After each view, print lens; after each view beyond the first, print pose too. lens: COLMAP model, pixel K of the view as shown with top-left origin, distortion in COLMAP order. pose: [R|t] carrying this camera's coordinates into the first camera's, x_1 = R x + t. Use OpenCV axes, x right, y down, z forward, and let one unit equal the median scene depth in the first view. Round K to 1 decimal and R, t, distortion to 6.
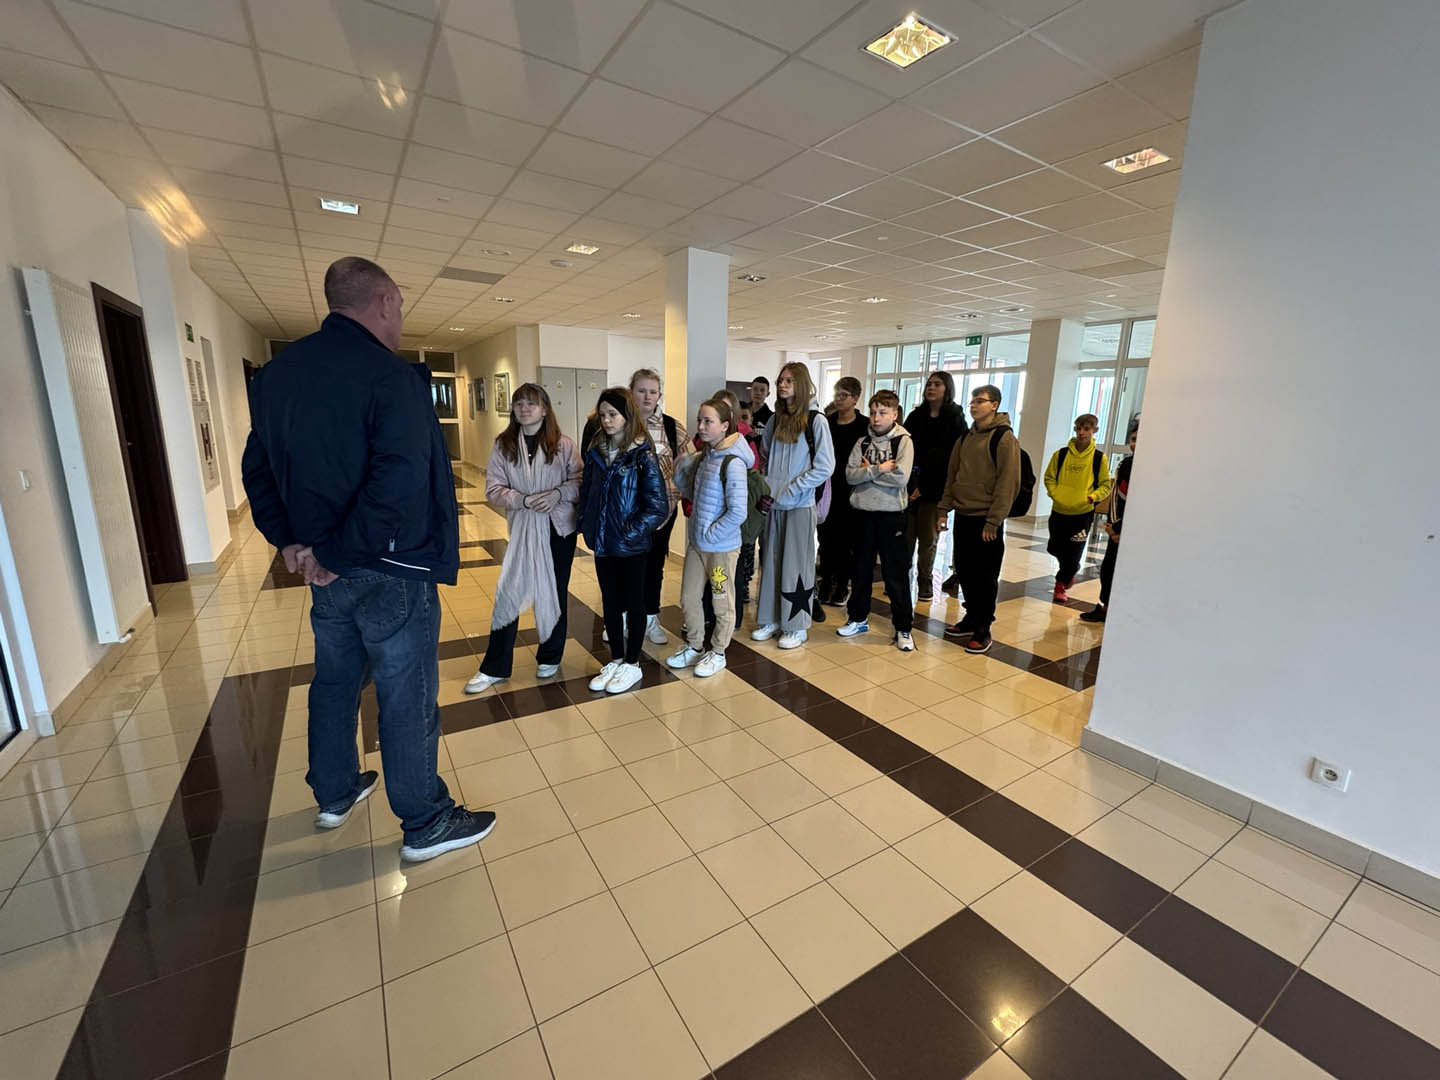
lens RADIAL K [[588.4, 0, 718.2], [0, 588.4, 539.1], [0, 0, 1]] dist [0.015061, -0.002084]
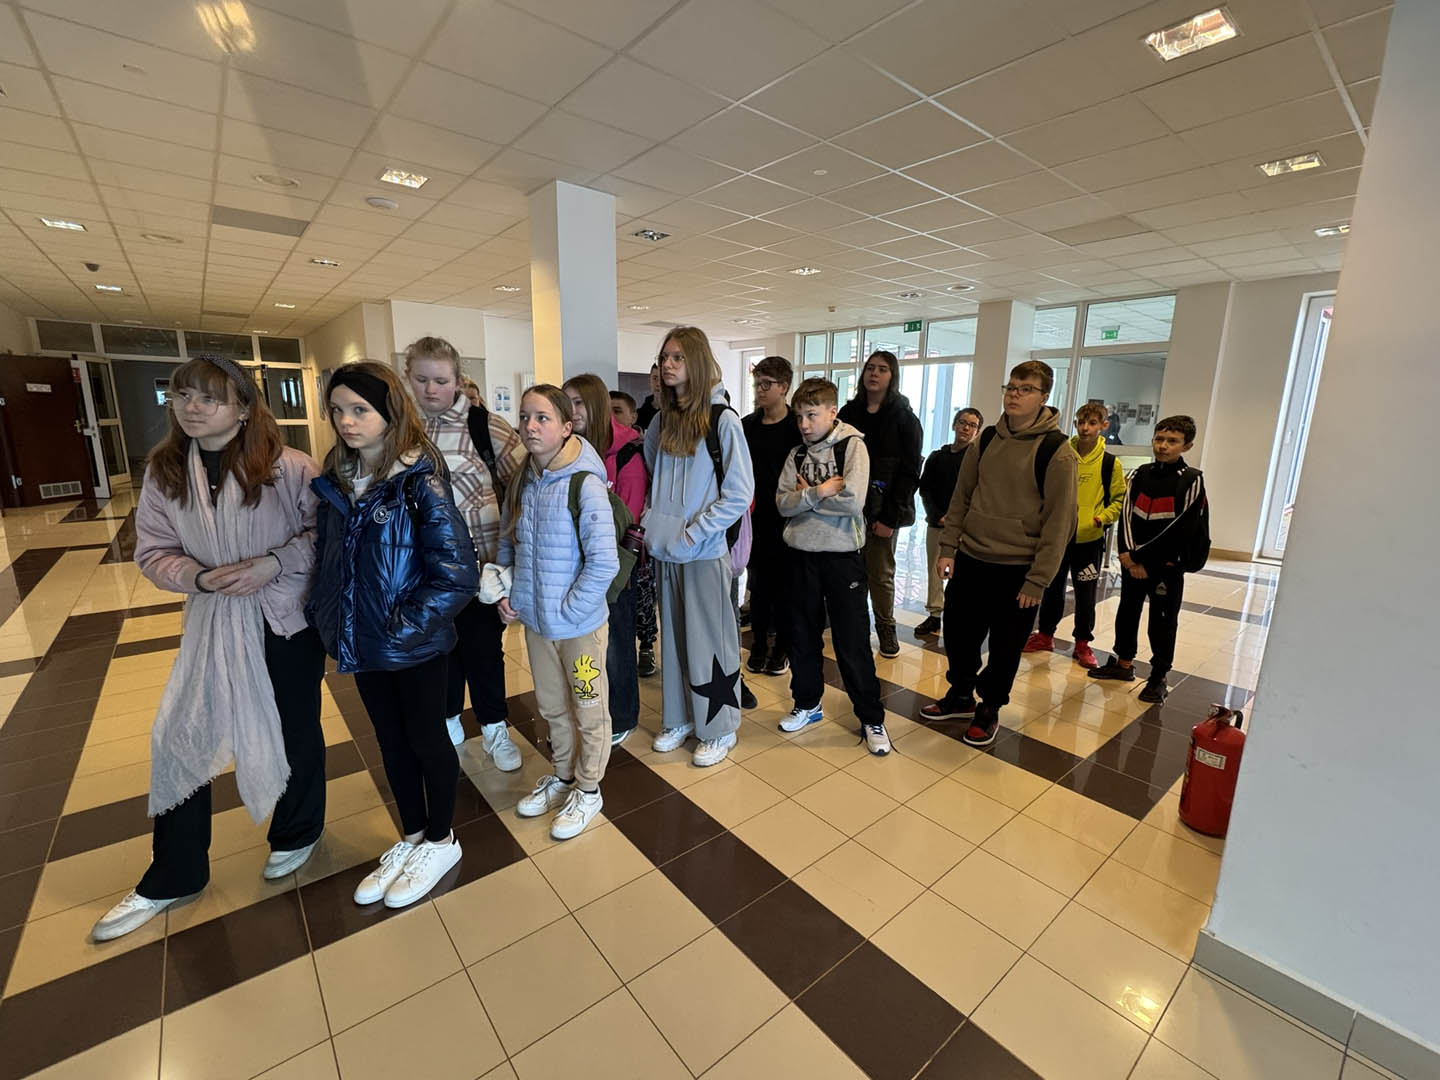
lens RADIAL K [[628.2, 0, 722.6], [0, 628.2, 543.7], [0, 0, 1]] dist [0.001601, 0.000539]
pose [[0.990807, -0.033584, 0.131051, 0.050371], [0.033925, 0.999424, -0.000371, -0.059608], [-0.130963, 0.004814, 0.991376, 0.296762]]
